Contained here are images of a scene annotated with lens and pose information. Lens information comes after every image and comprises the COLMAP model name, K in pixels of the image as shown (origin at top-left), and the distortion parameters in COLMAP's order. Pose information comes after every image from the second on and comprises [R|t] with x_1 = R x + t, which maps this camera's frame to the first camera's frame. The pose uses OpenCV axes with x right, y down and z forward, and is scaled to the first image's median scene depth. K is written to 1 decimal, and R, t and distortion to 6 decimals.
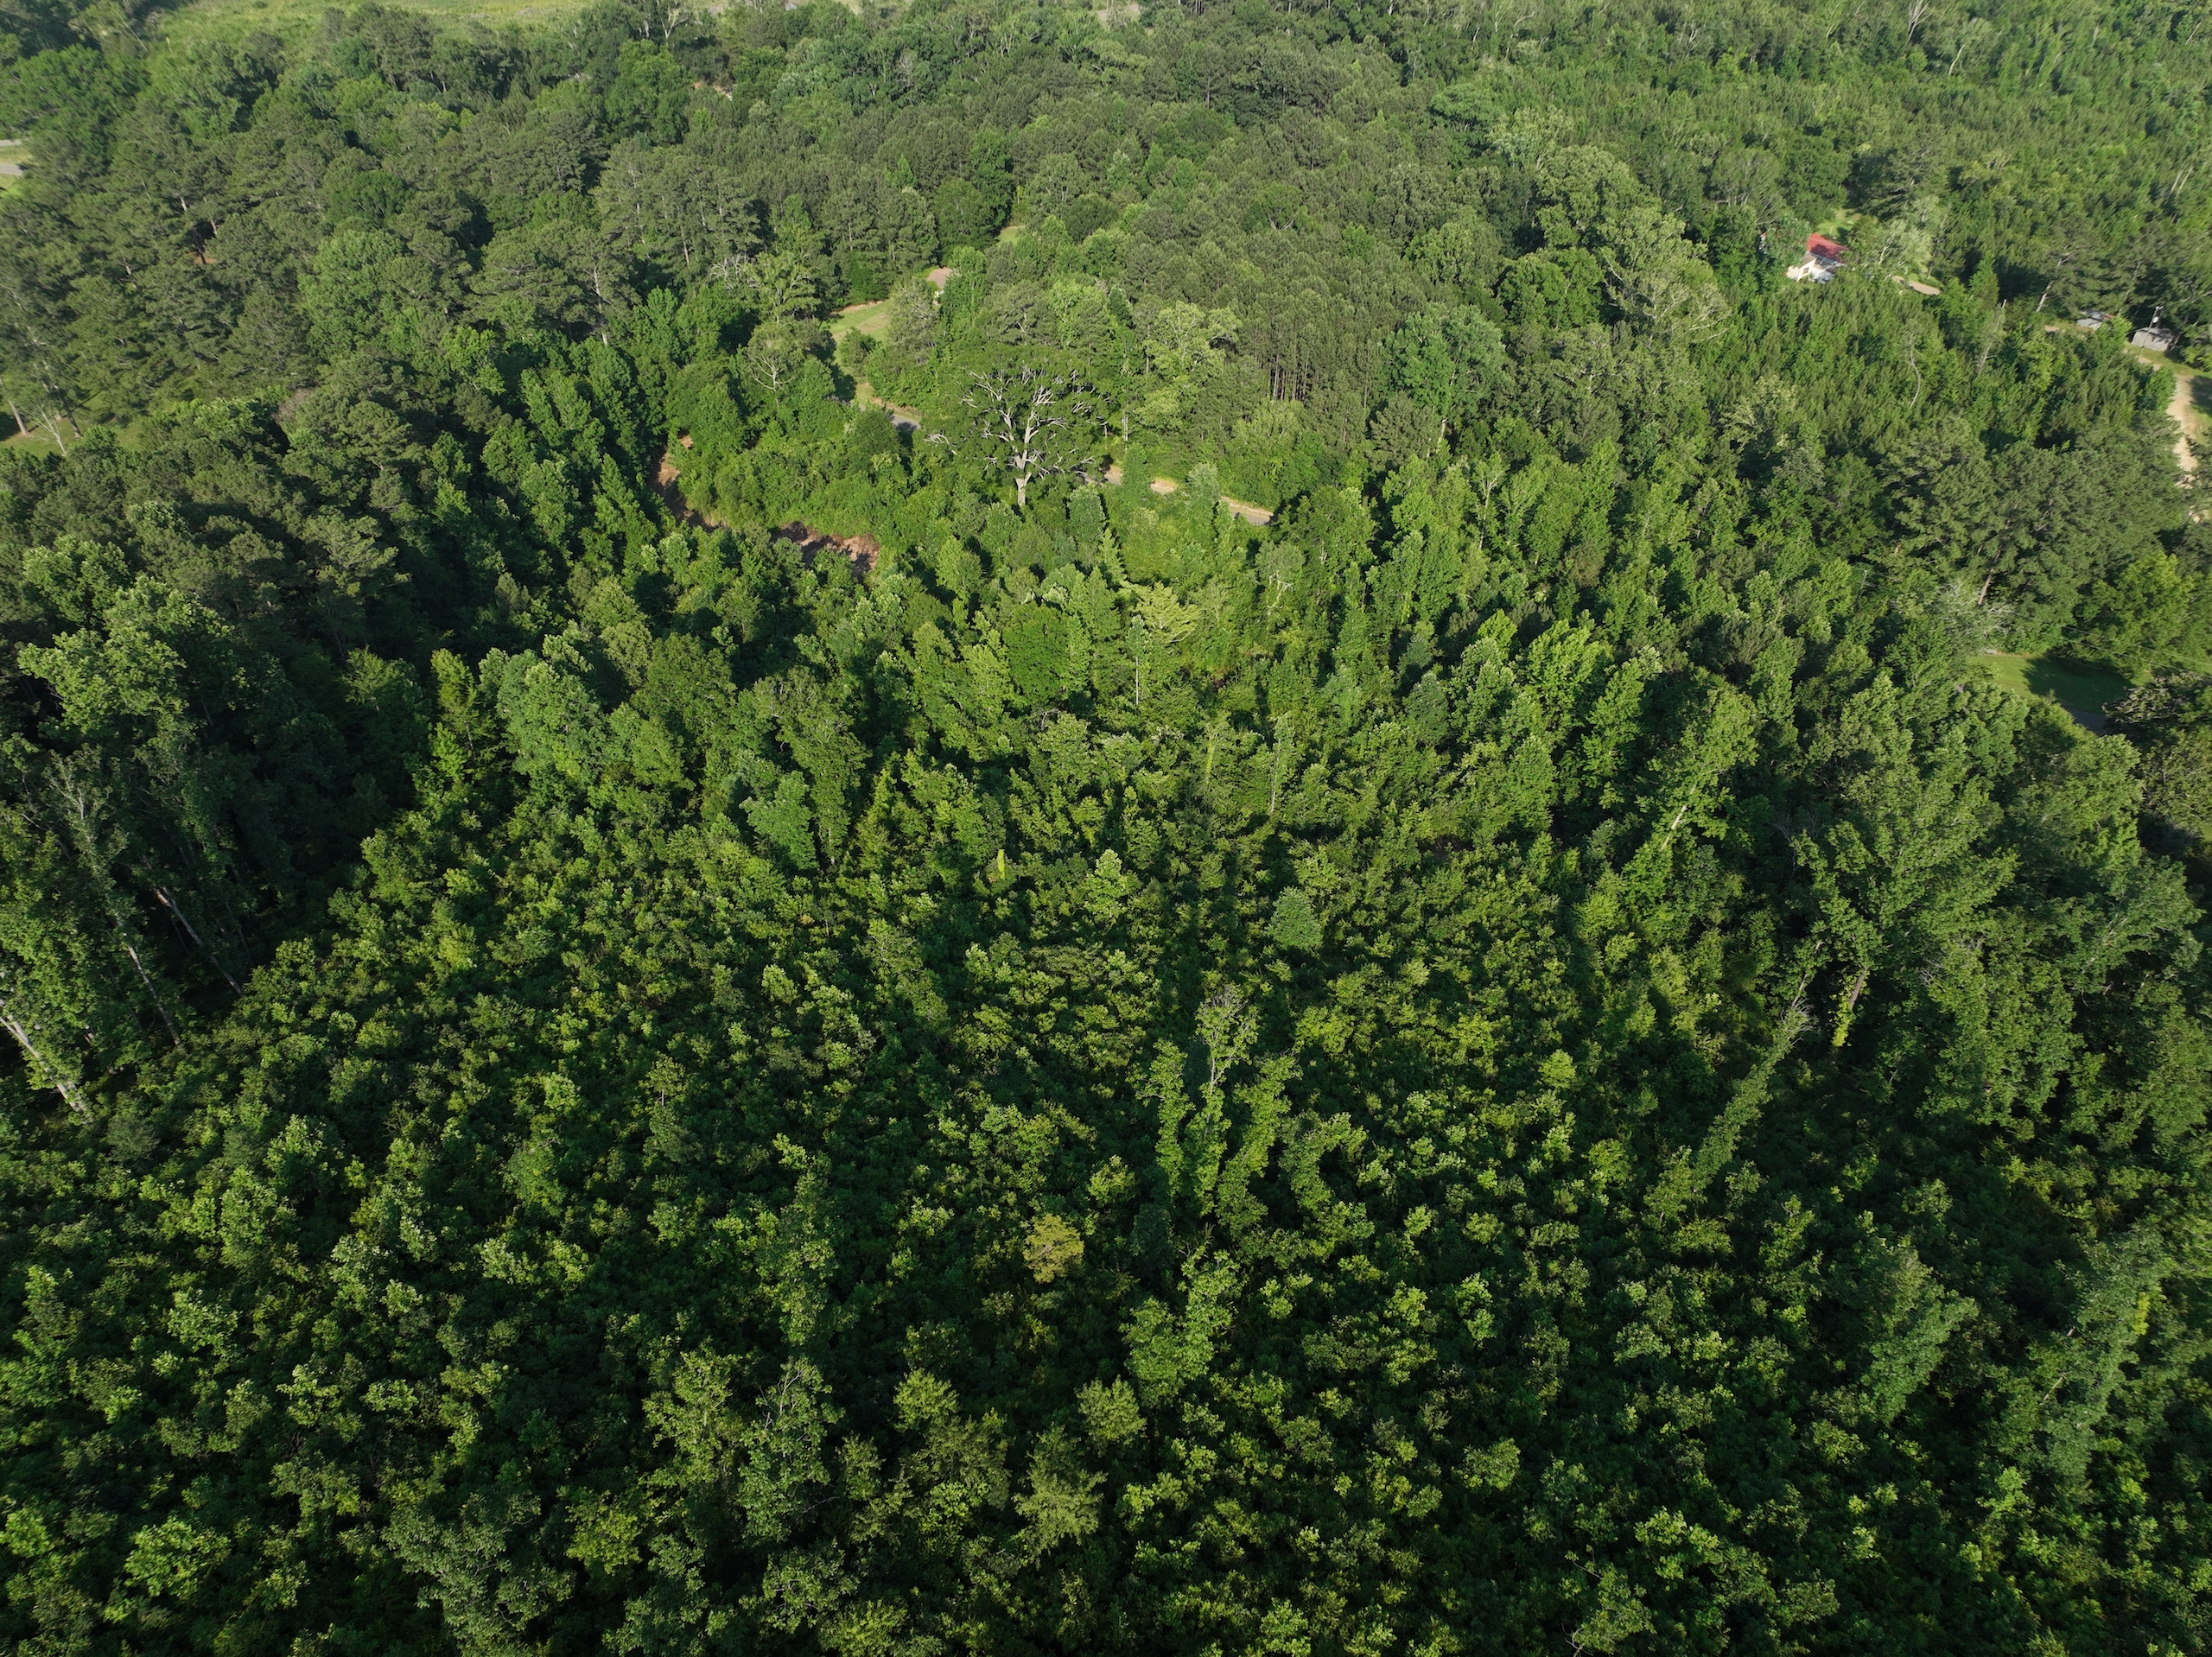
lens RADIAL K [[1551.8, 0, 1098.2], [0, 1551.8, 823.1], [0, 0, 1]] dist [-0.005508, 0.026325]
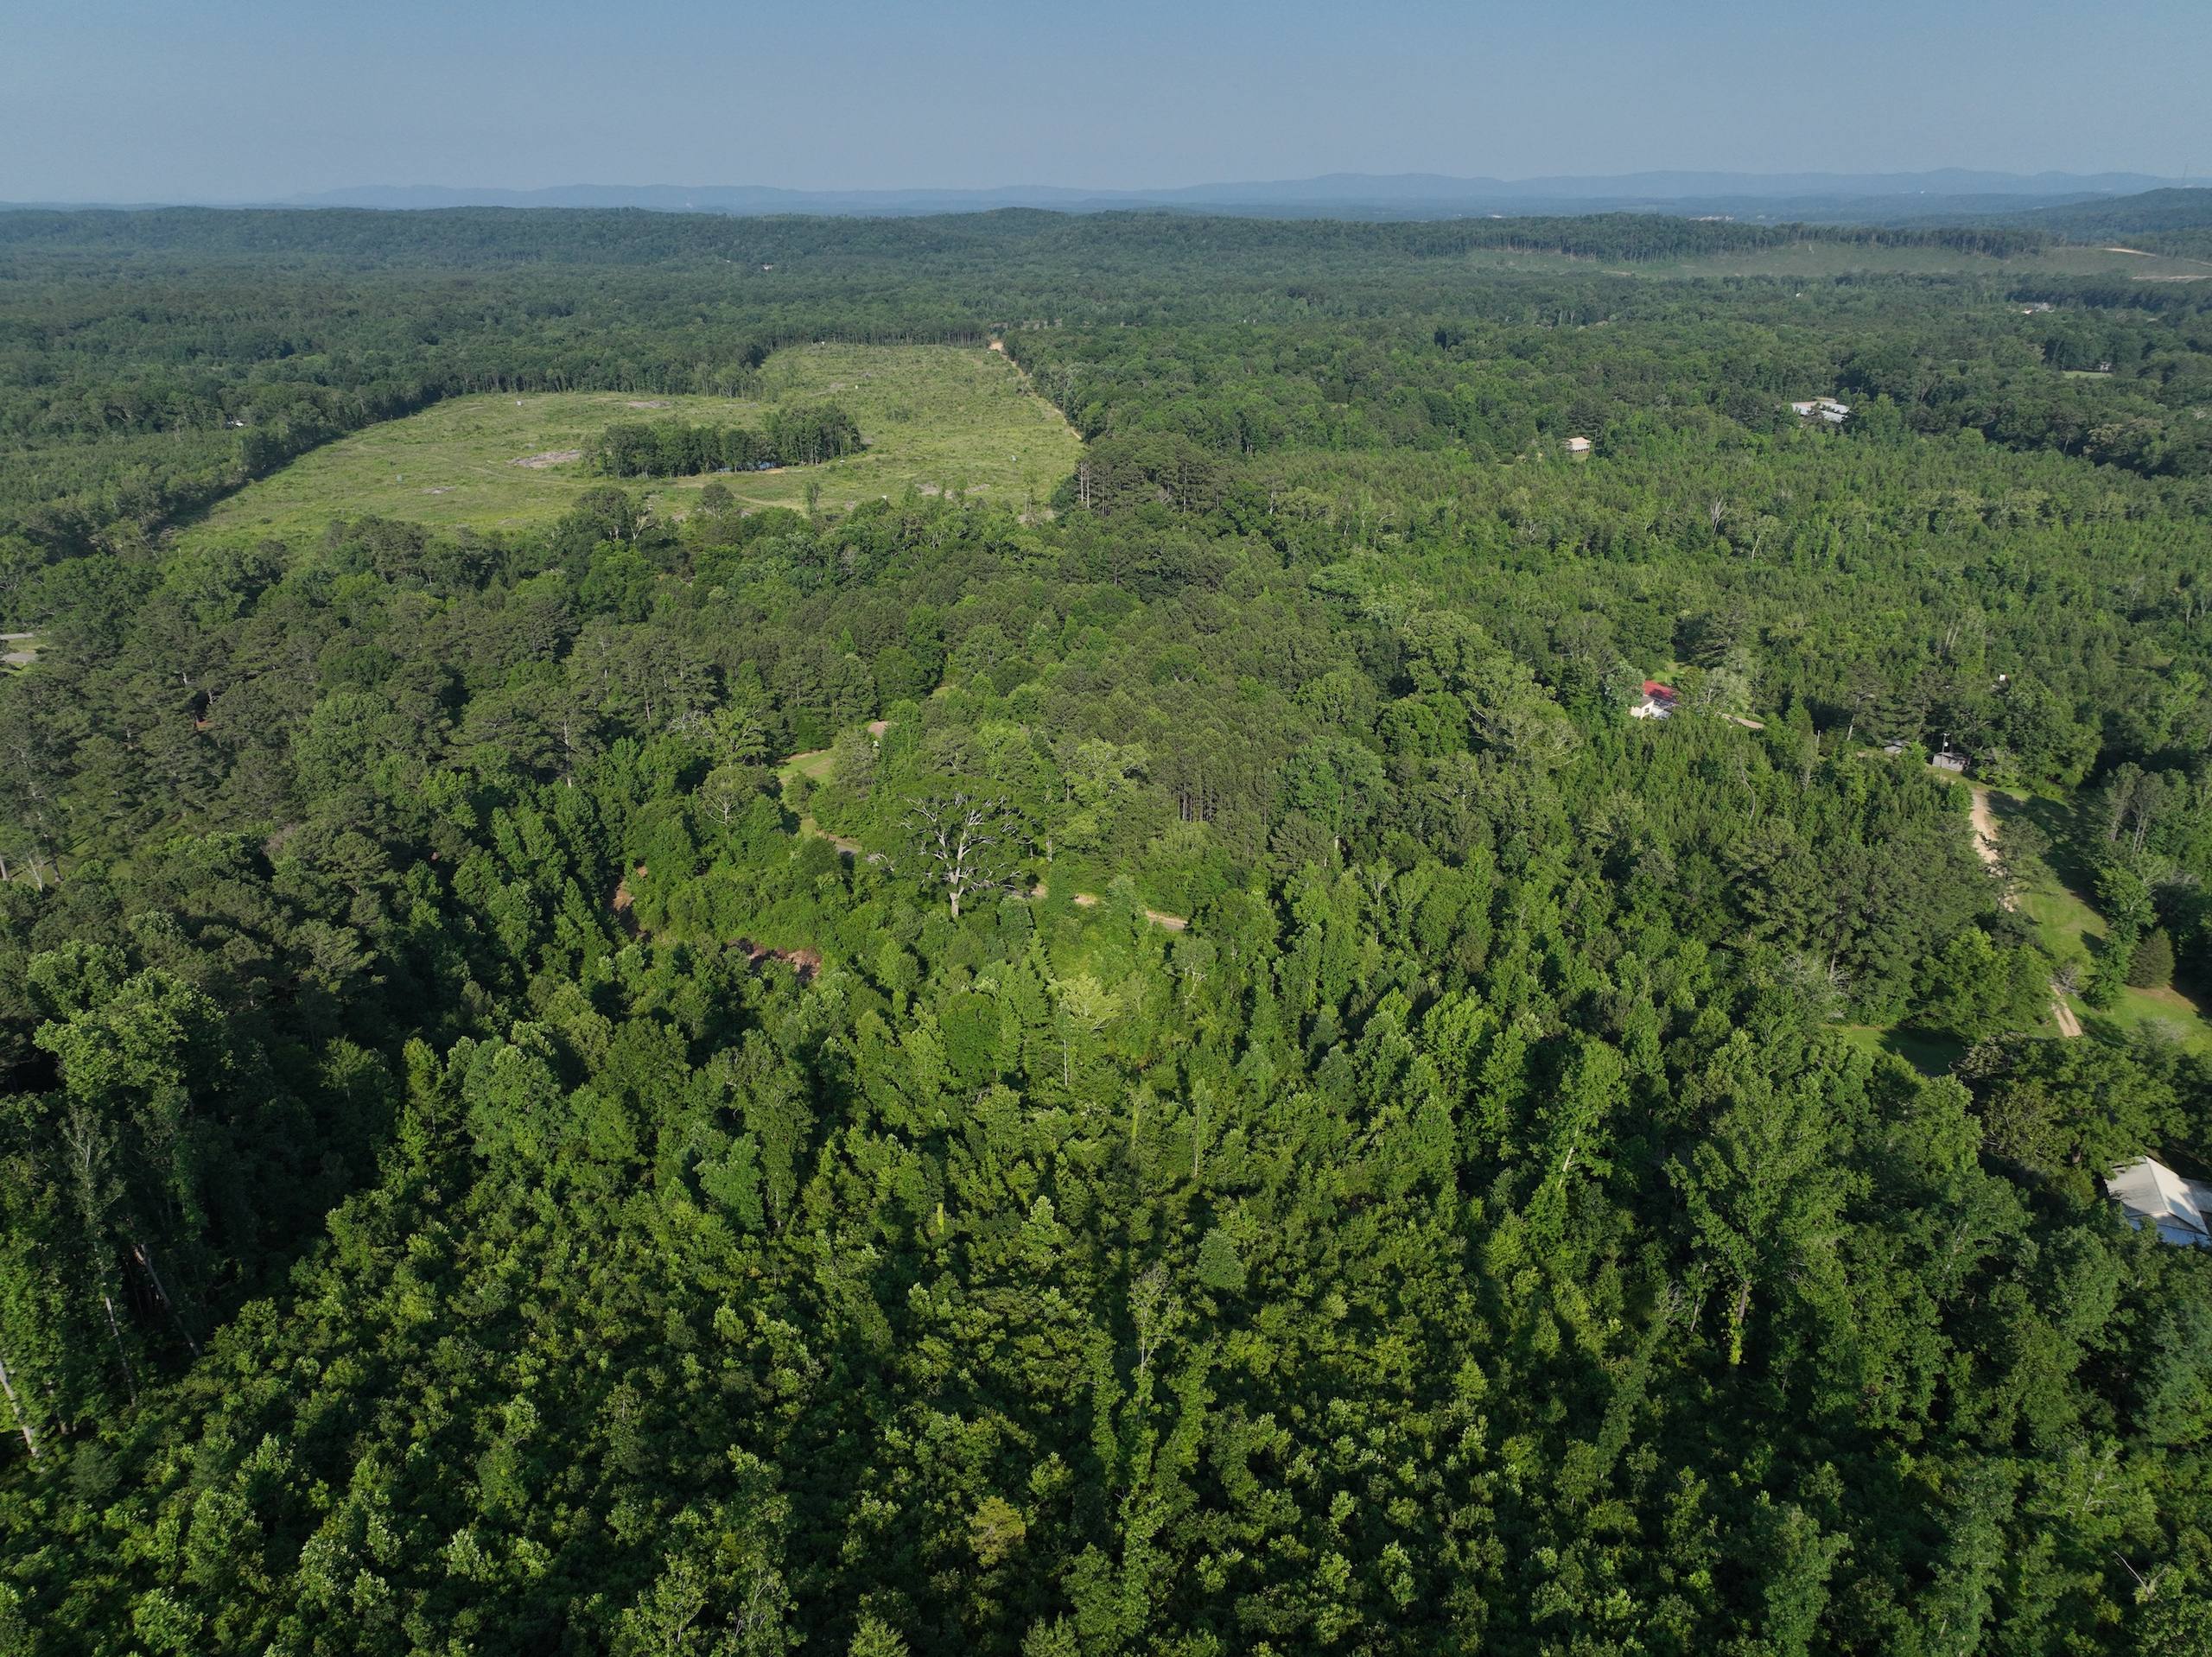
lens RADIAL K [[1551.8, 0, 1098.3], [0, 1551.8, 828.5], [0, 0, 1]] dist [-0.005508, 0.026325]
pose [[0.998643, -0.019511, 0.048292, -0.000904], [0.032424, 0.958498, -0.283251, 0.063709], [-0.040762, 0.284432, 0.957829, -0.080462]]
